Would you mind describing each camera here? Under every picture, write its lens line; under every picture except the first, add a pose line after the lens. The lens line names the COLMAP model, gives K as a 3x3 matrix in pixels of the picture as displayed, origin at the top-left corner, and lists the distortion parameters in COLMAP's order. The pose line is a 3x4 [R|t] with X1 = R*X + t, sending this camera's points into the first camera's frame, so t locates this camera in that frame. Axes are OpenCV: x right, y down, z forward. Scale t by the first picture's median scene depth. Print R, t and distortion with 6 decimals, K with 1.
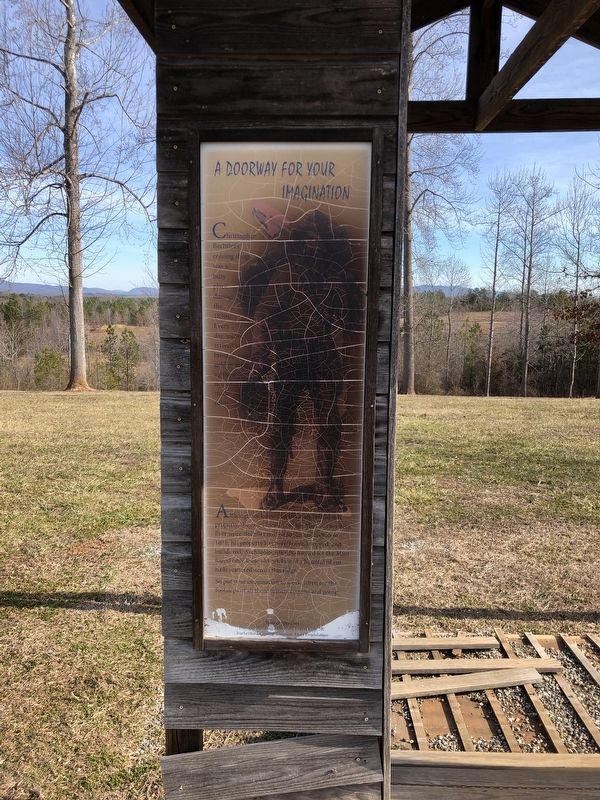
lens RADIAL K [[651.0, 0, 295.6], [0, 651.0, 398.4], [0, 0, 1]] dist [0.035831, -0.038835]
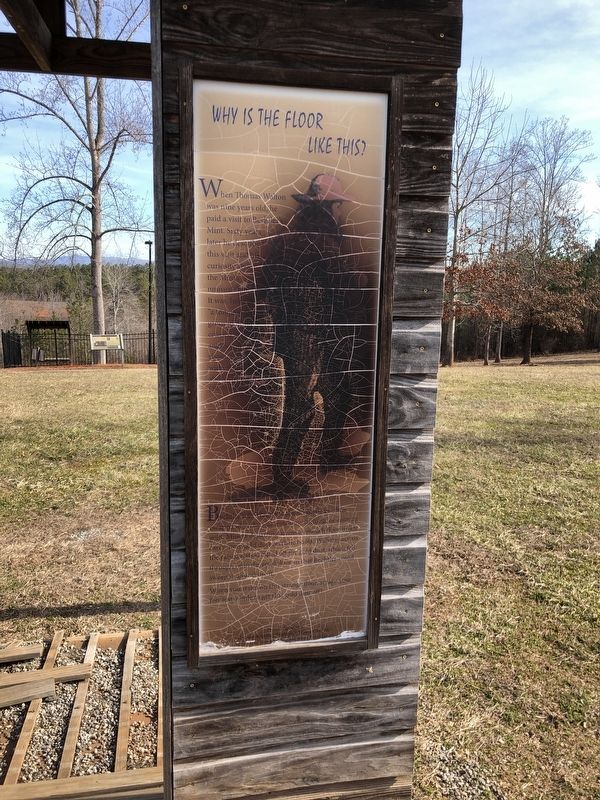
lens RADIAL K [[651.0, 0, 301.7], [0, 651.0, 399.6], [0, 0, 1]] dist [0.035831, -0.038835]
pose [[0.974476, -0.031285, 0.222299, 0.300470], [0.021618, 0.998717, 0.045787, -0.002335], [-0.223446, -0.039813, 0.973903, 0.038638]]
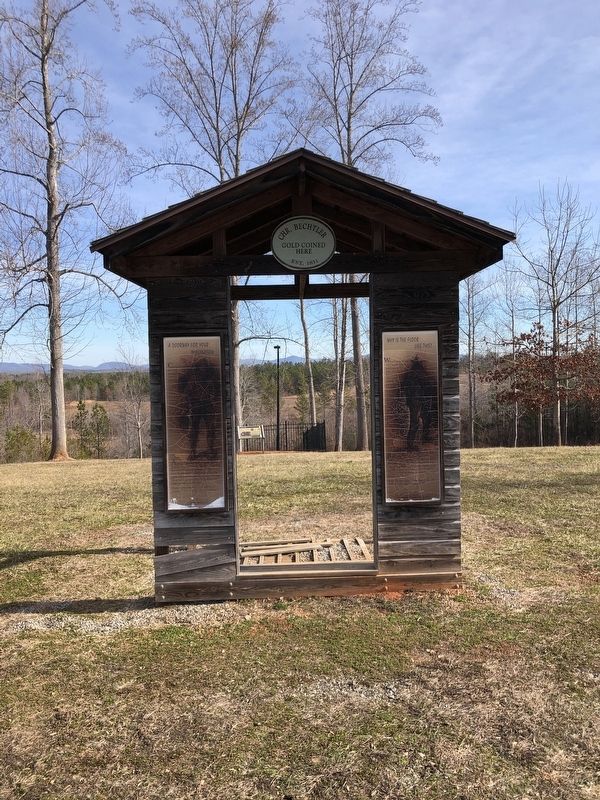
lens RADIAL K [[651.0, 0, 311.2], [0, 651.0, 397.8], [0, 0, 1]] dist [0.035831, -0.038835]
pose [[0.997081, -0.036277, 0.067181, 0.120309], [0.043129, 0.993692, -0.103516, 0.085496], [-0.063002, 0.106112, 0.992356, -0.747587]]
